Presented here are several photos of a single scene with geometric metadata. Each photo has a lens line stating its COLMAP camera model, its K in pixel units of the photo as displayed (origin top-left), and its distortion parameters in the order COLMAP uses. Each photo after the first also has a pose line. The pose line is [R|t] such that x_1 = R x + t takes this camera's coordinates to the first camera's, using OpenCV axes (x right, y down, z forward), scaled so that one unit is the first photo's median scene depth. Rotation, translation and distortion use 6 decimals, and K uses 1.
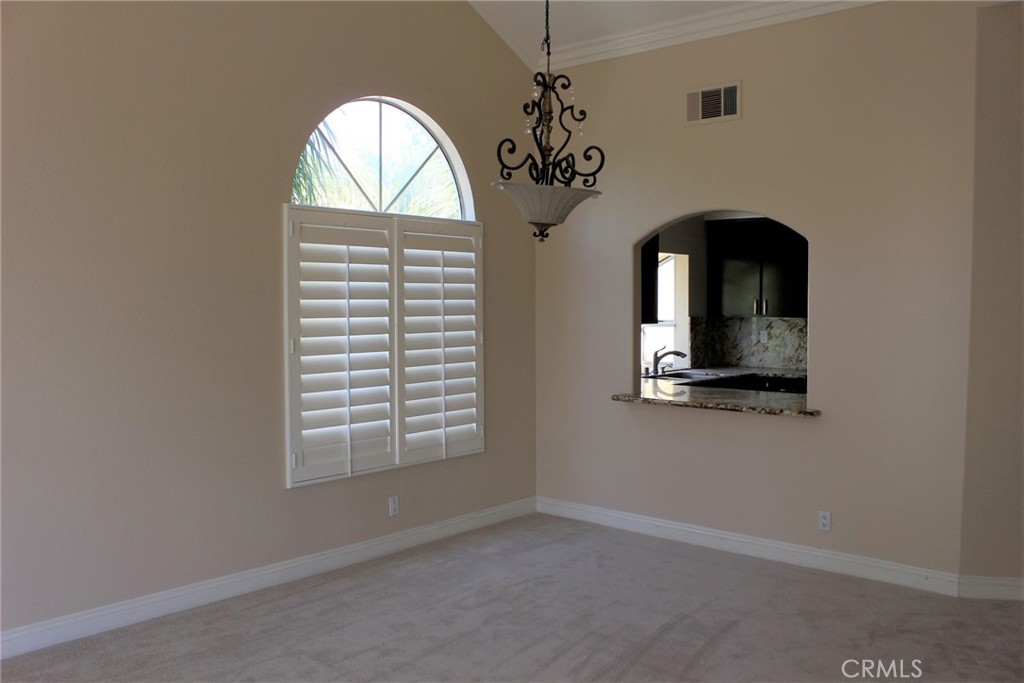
lens RADIAL K [[837.3, 0, 484.4], [0, 837.3, 341.0], [0, 0, 1]] dist [-0.097332, 0.017290]
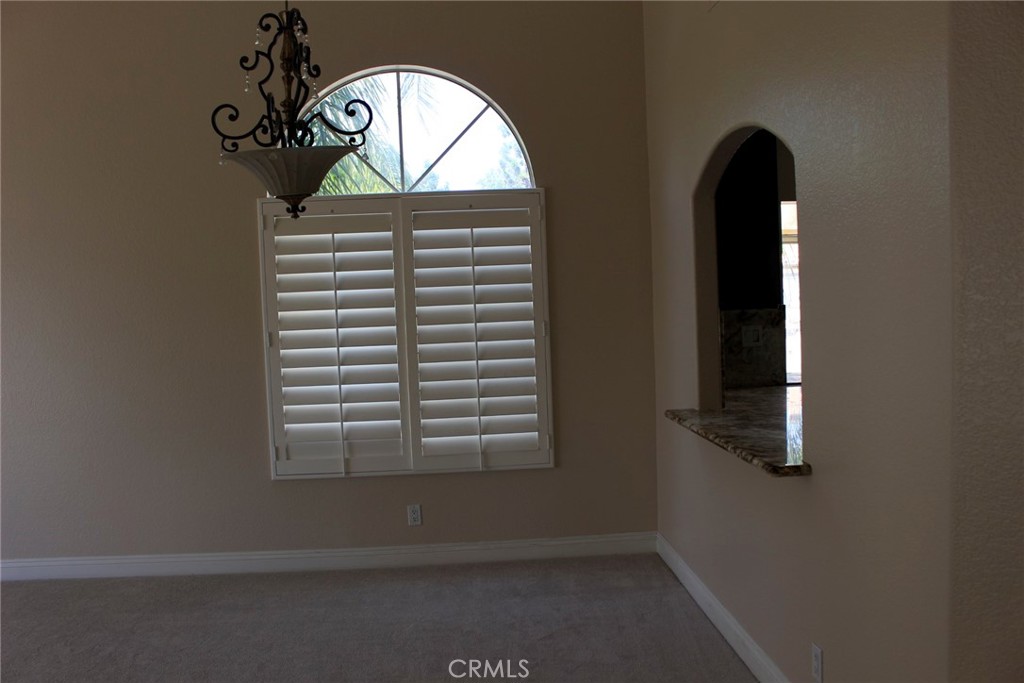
lens RADIAL K [[837.3, 0, 484.4], [0, 837.3, 341.0], [0, 0, 1]] dist [-0.097332, 0.017290]
pose [[0.714365, 0.010637, -0.699692, 0.589906], [0.005779, 0.999761, 0.021099, -0.010791], [0.699749, -0.019116, 0.714133, 0.415565]]
